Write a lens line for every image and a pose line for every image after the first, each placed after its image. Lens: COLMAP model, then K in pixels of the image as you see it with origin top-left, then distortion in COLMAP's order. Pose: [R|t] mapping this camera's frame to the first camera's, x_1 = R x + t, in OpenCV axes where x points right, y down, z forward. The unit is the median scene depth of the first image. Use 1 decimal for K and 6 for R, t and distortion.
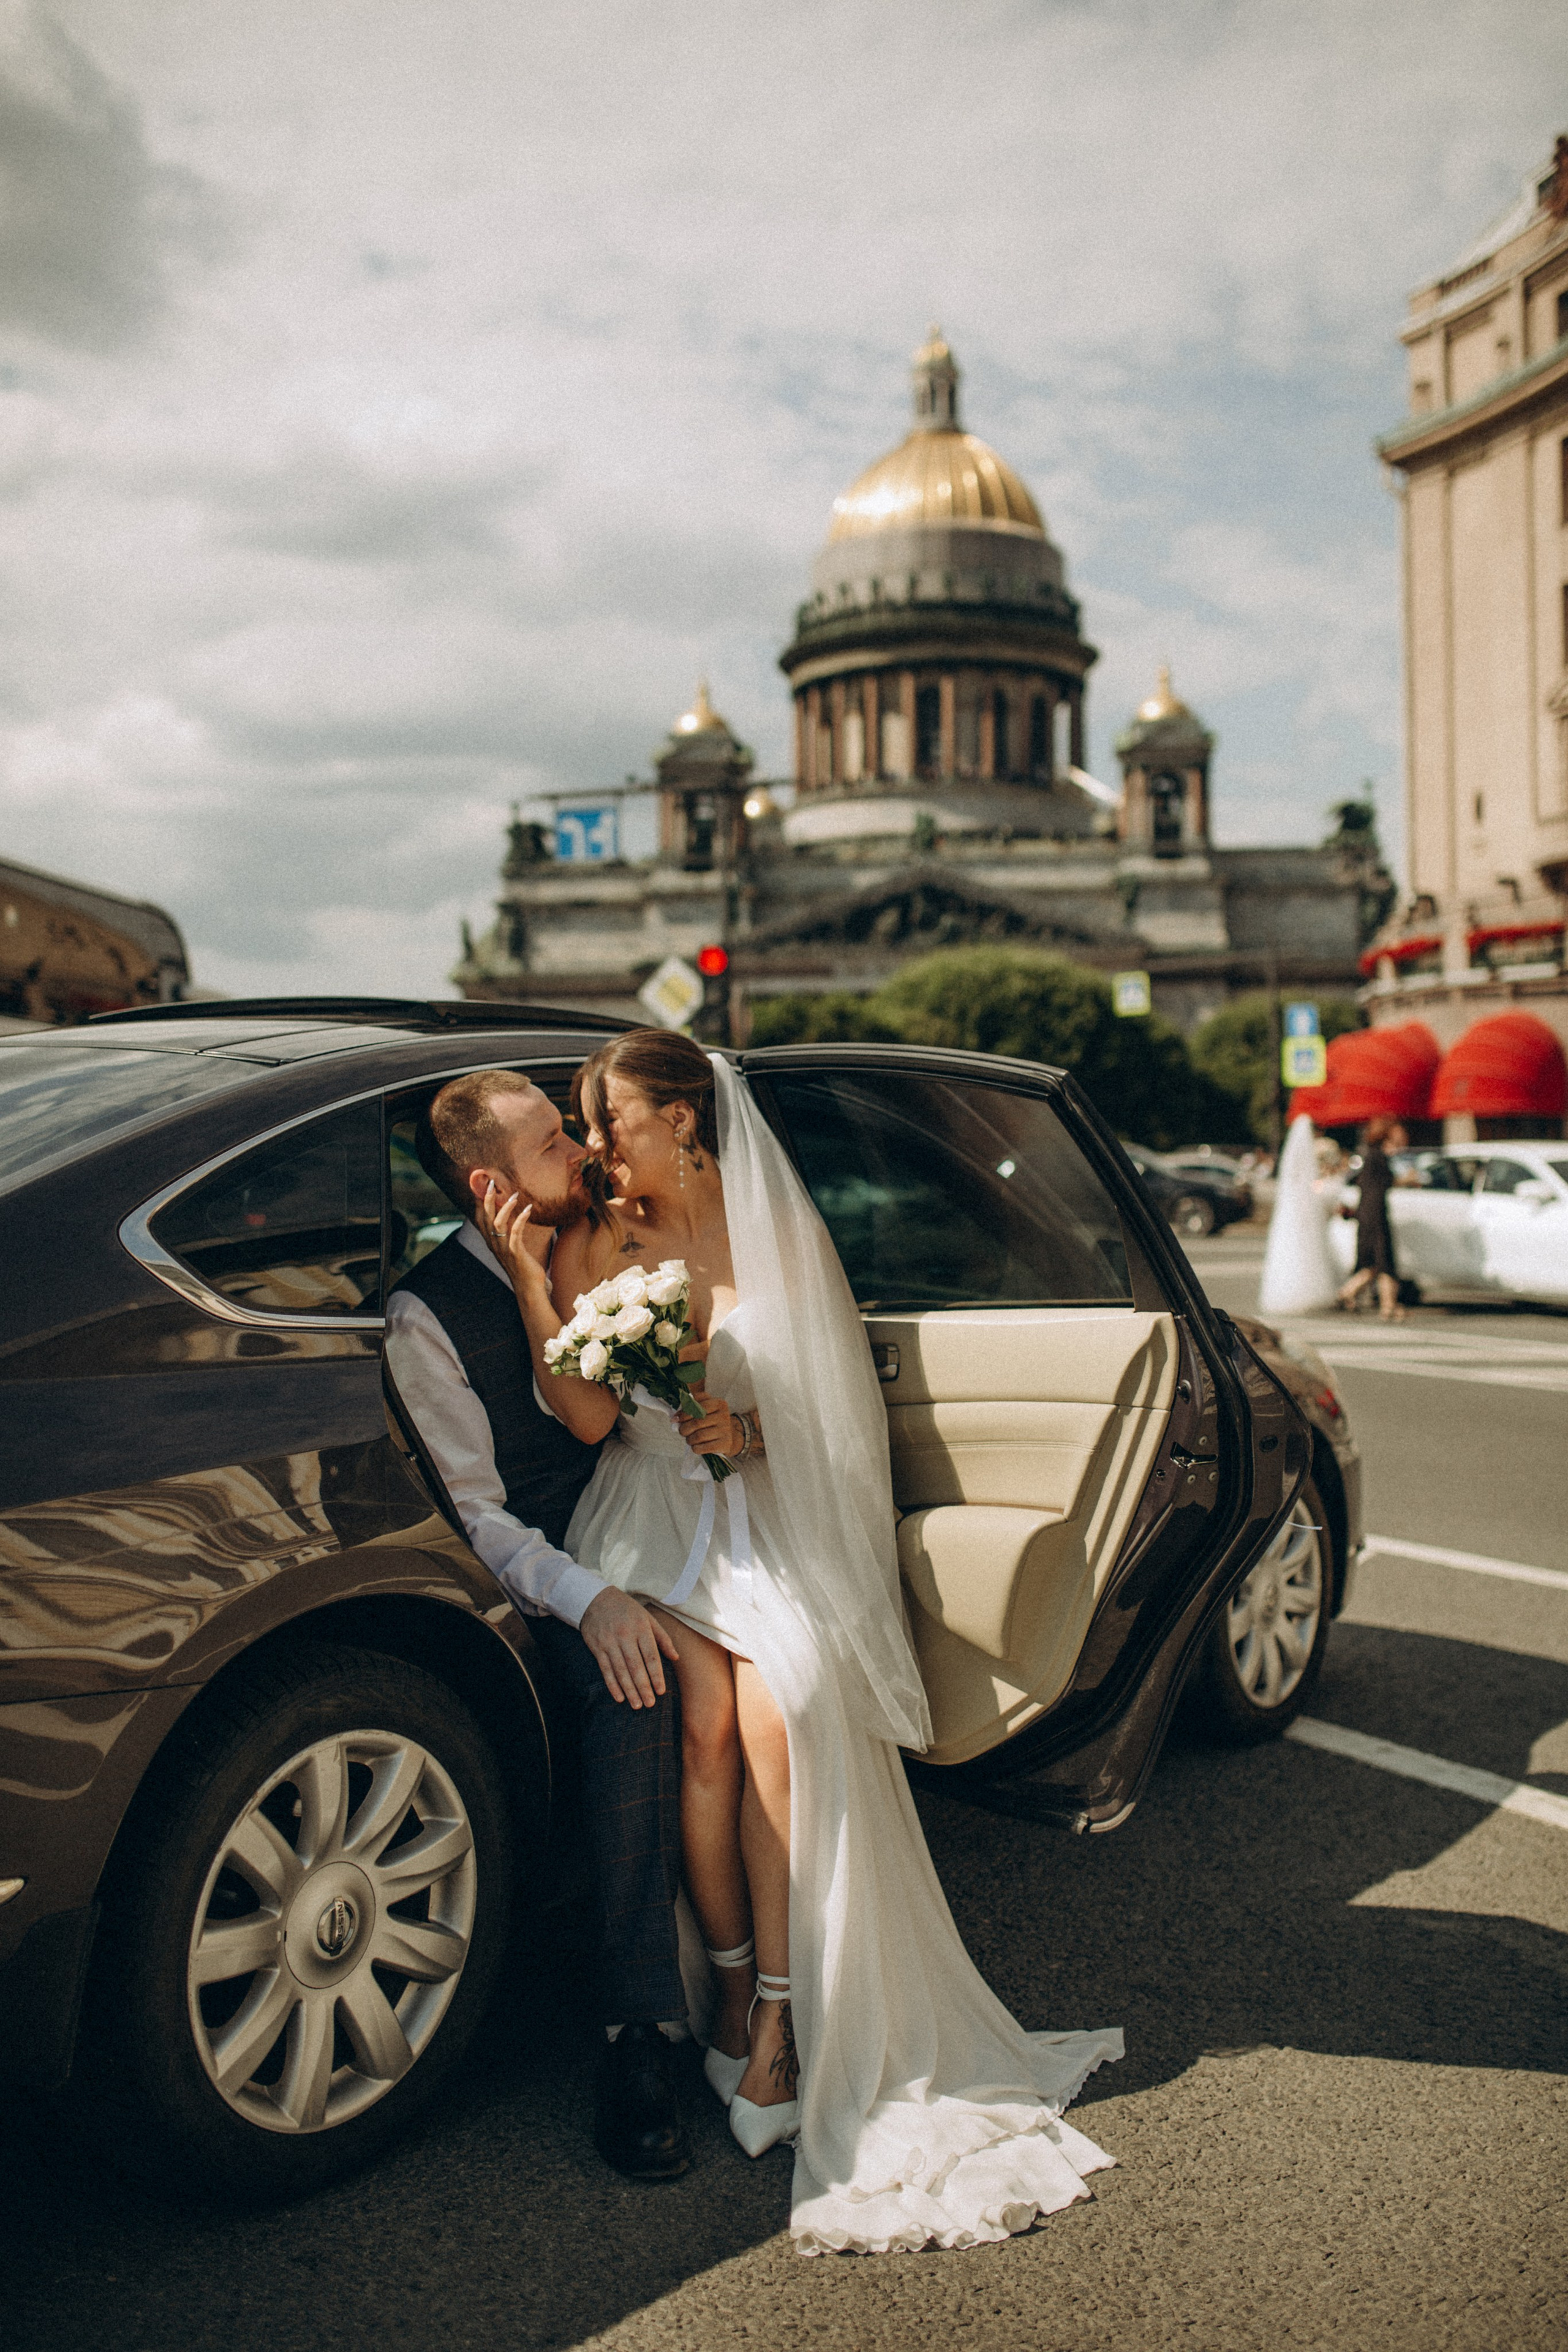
lens RADIAL K [[2344.4, 0, 784.0], [0, 2344.4, 1176.0], [0, 0, 1]] dist [-0.071734, 0.115868]
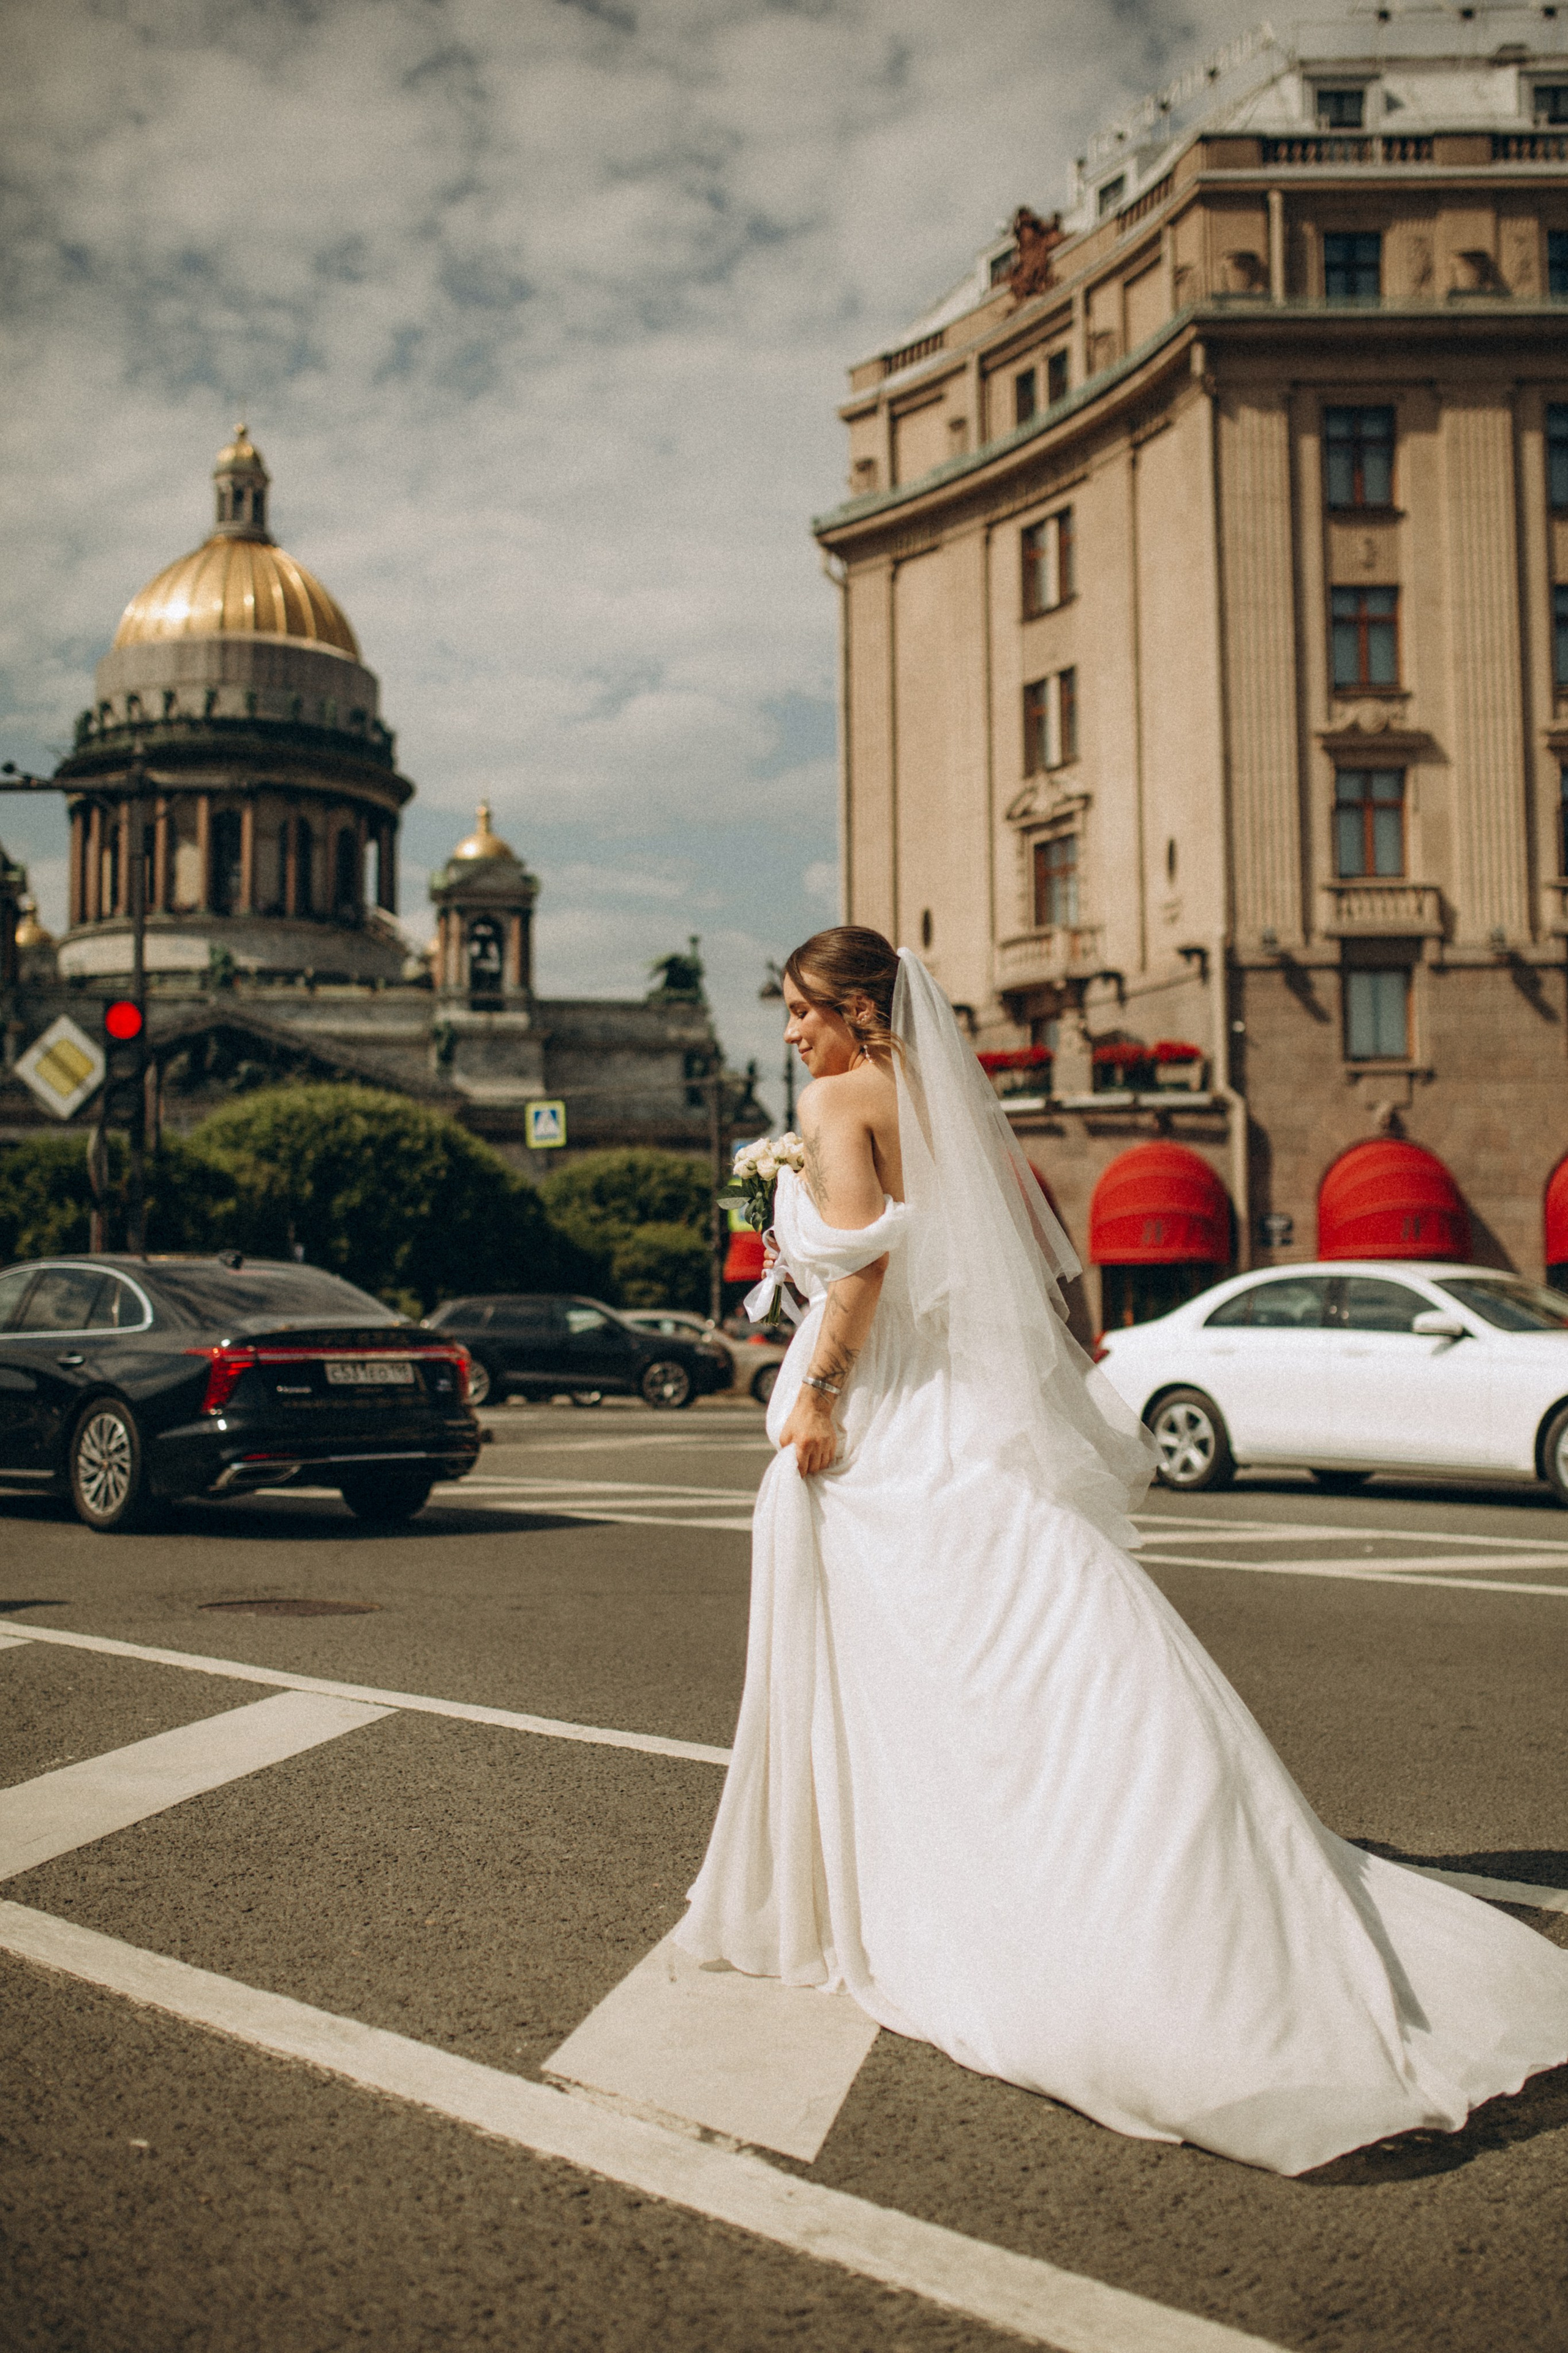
lens RADIAL K [[2412.9, 0, 784.0], [0, 2412.9, 1176.5], [0, 0, 1]] dist [-0.066853, 0.104489]
pose [[0.952303, 0.021340, 0.304408, -0.035811], [0.001332, 0.997252, -0.074077, 0.006320], [-0.305152, 0.070949, 0.949657, 0.143564]]
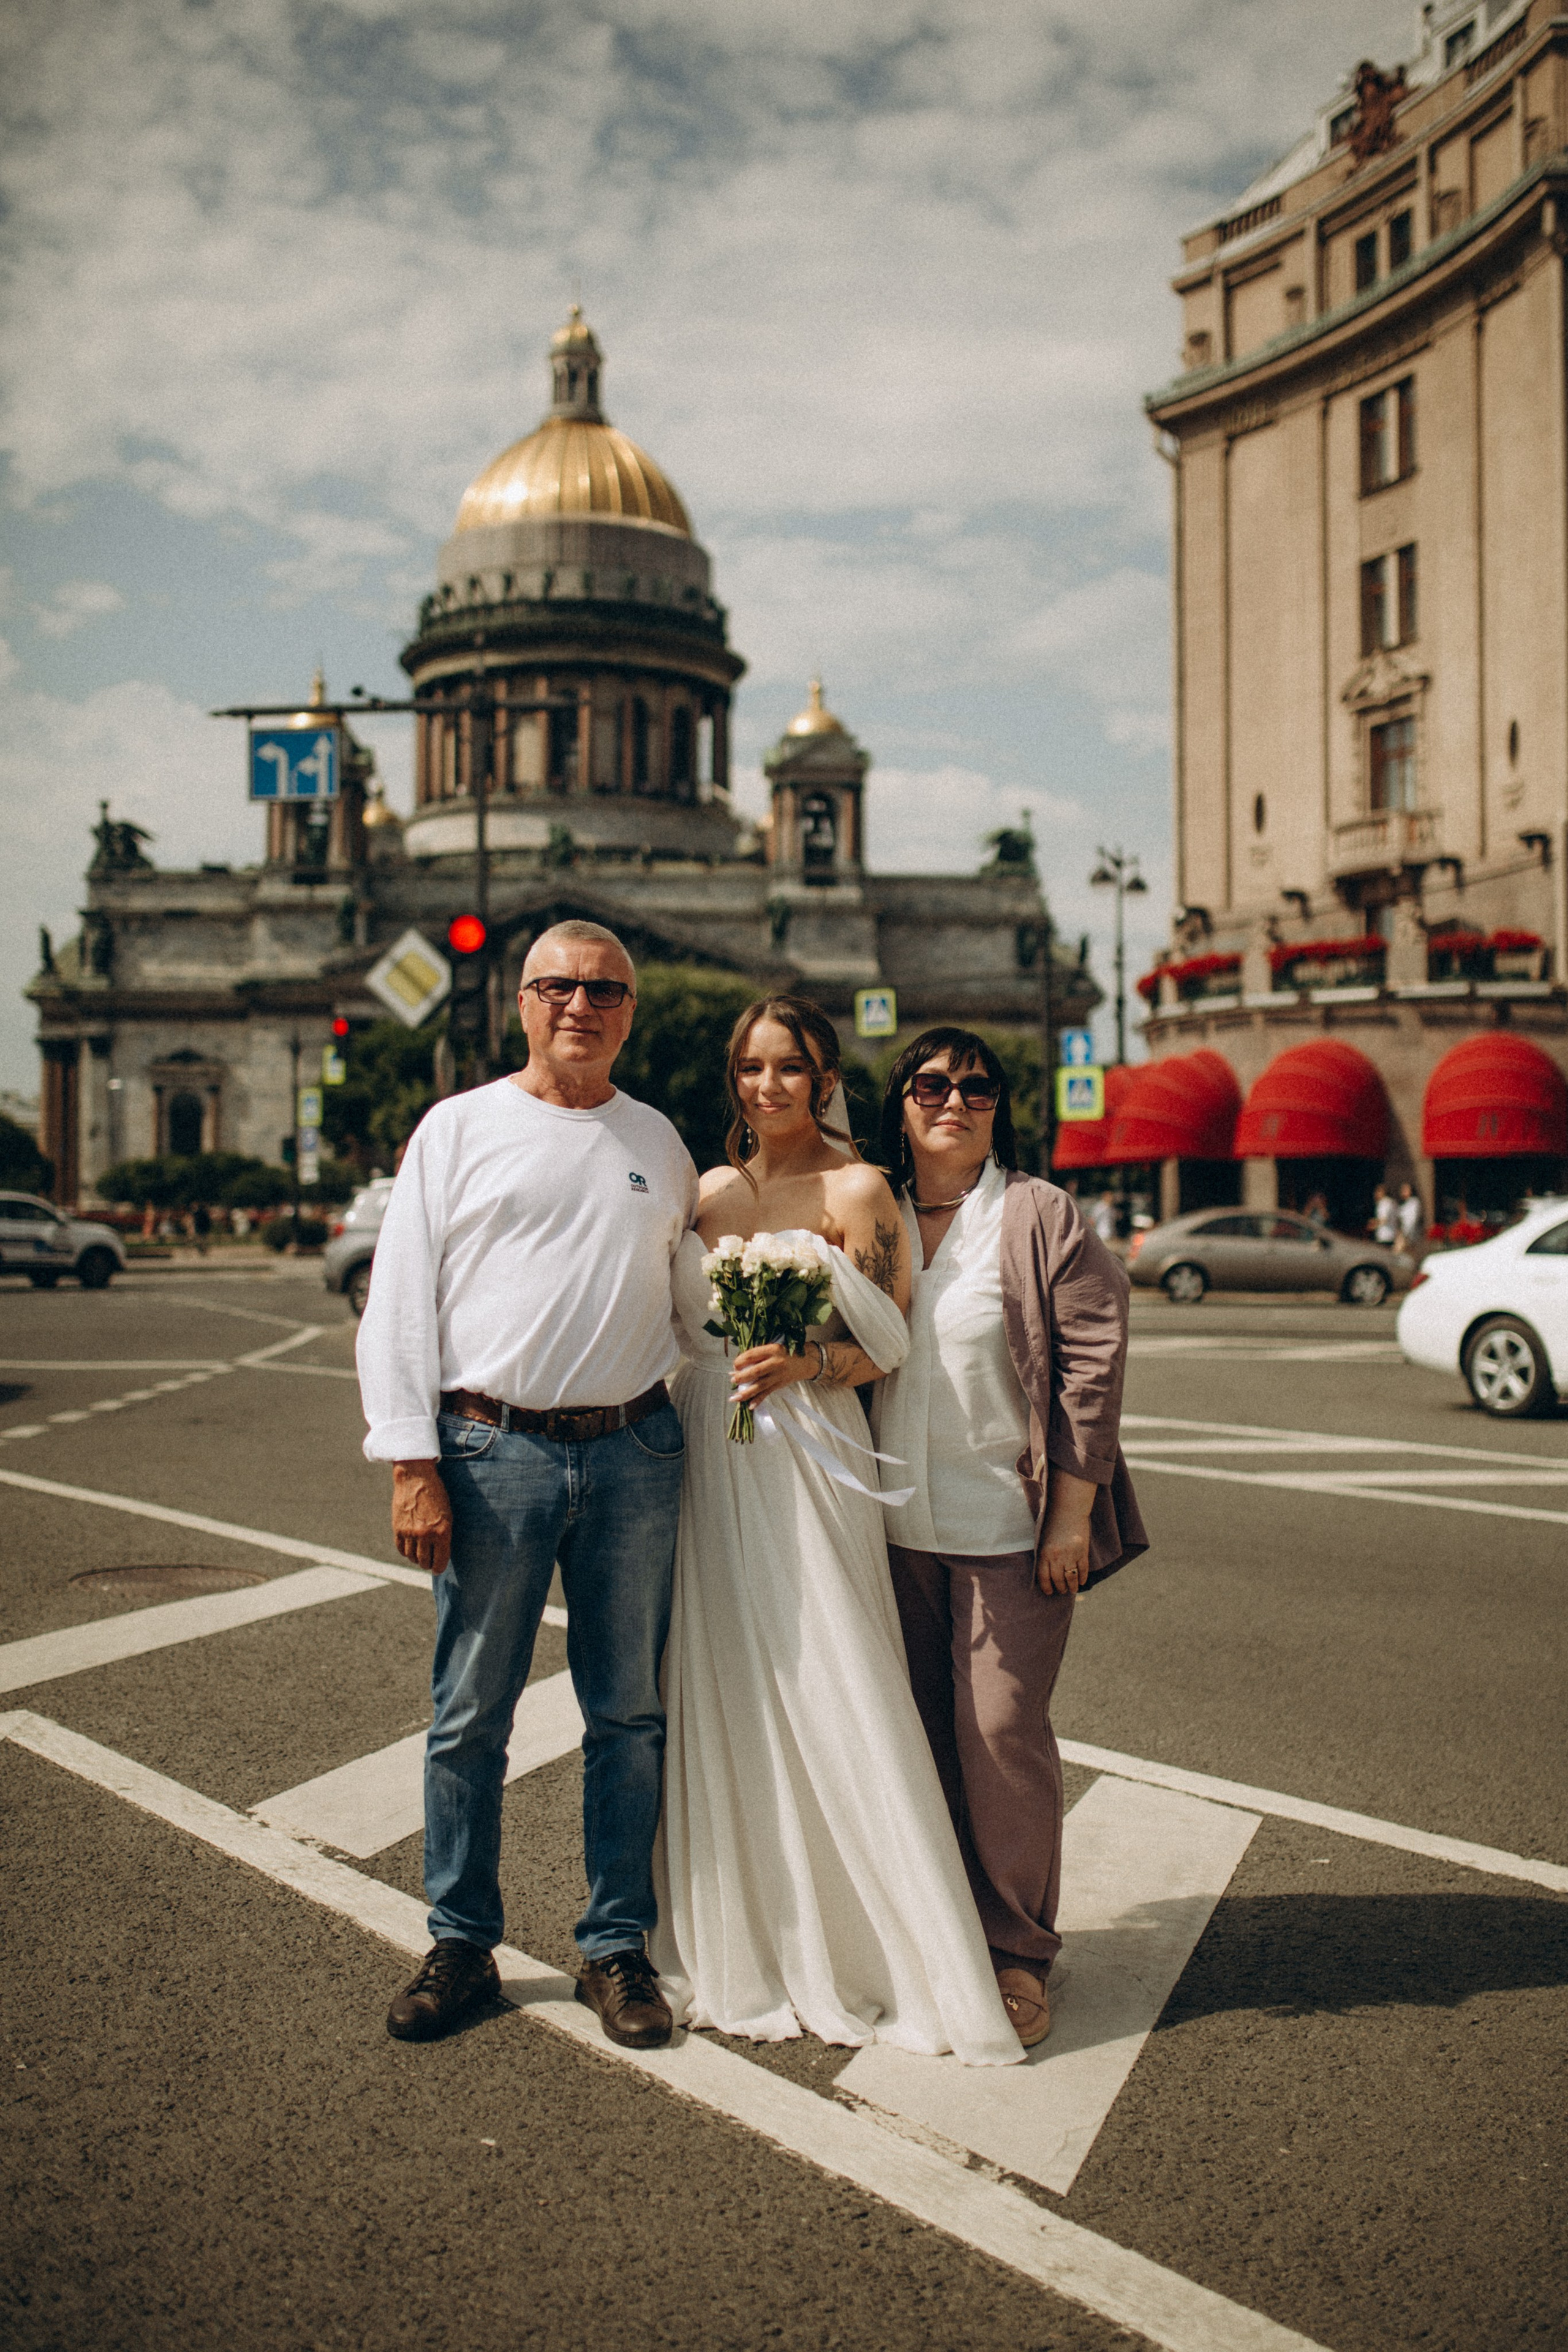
lens RADIAL K [[2406.1, 0, 779.0], [0, 2406.1, 1169.7], [0, 0, 1]] dist [-0.066941, 0.104036]
pose [[0.985471, 0.011510, 0.169456, -0.036250], [-0.008083, 0.999749, -0.020897, -0.001332], [-0.169654, 0.019223, 0.985316, 0.135830]]
